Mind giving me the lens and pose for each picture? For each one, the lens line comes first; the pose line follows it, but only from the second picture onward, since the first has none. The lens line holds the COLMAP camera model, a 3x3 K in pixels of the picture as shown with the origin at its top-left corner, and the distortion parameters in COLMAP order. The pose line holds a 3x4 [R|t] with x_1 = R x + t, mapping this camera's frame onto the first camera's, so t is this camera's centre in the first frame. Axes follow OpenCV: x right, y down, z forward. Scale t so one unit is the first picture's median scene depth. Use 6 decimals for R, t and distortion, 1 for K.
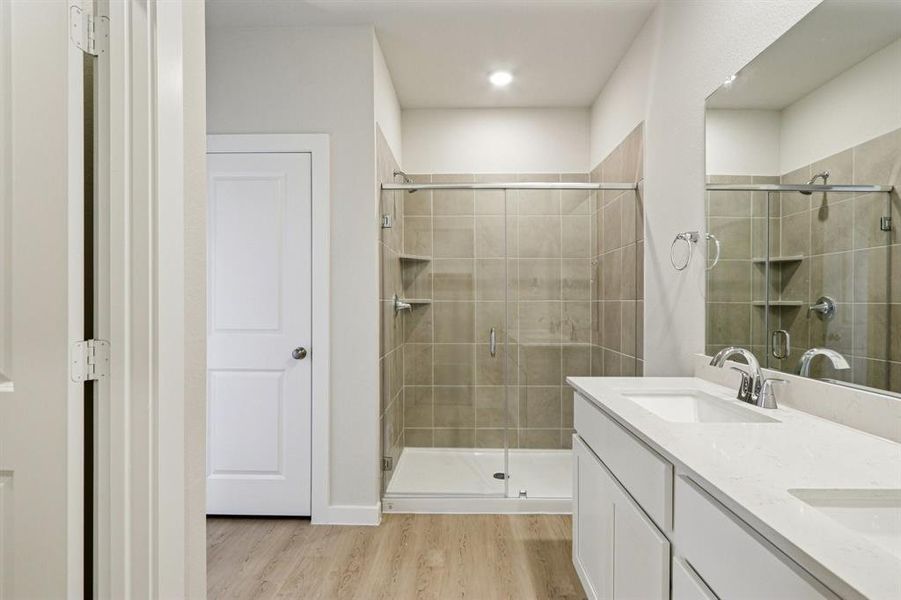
lens RADIAL K [[417.7, 0, 454.9], [0, 417.7, 303.0], [0, 0, 1]] dist [-0.015270, -0.000039]
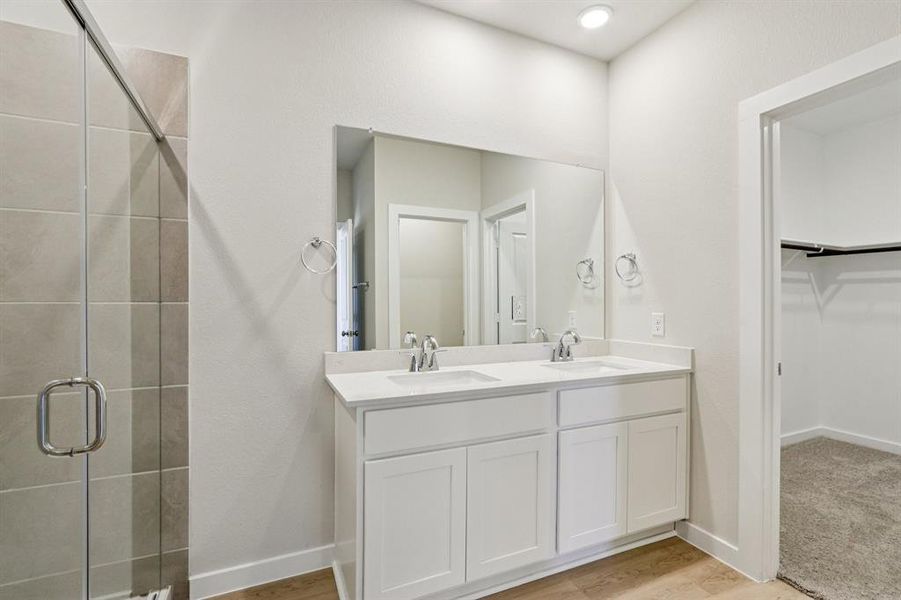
lens RADIAL K [[404.9, 0, 450.5], [0, 404.9, 300.0], [0, 0, 1]] dist [0.000604, 0.000002]
pose [[-0.424710, -0.009440, 0.905280, -0.361780], [-0.002524, 0.999954, 0.009244, -0.017610], [-0.905326, 0.001641, -0.424714, 0.809006]]
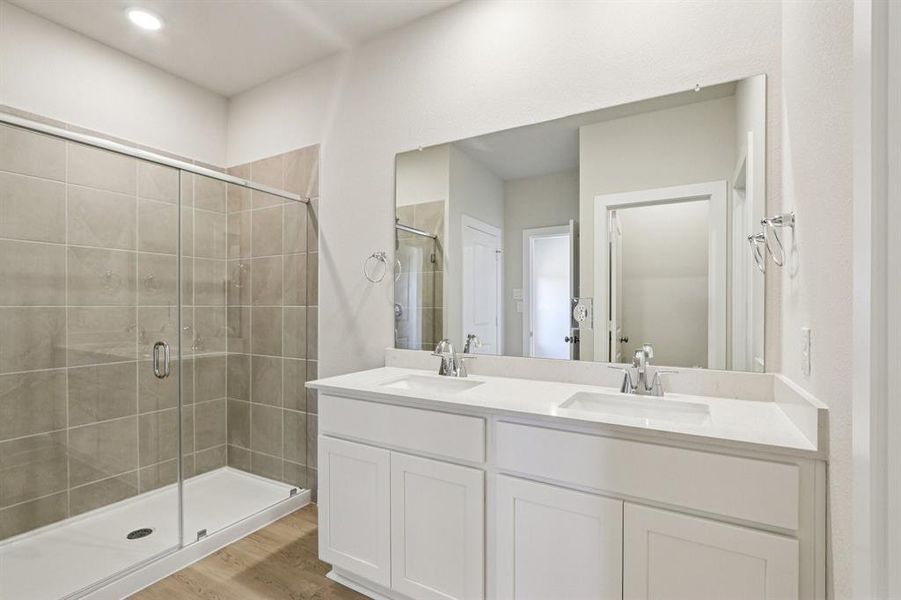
lens RADIAL K [[415.9, 0, 455.8], [0, 415.9, 307.4], [0, 0, 1]] dist [-0.013834, 0.000045]
pose [[0.478862, -0.004553, 0.877878, -0.313685], [0.002771, 0.999989, 0.003674, -0.005610], [-0.877886, 0.000673, 0.478870, 0.137552]]
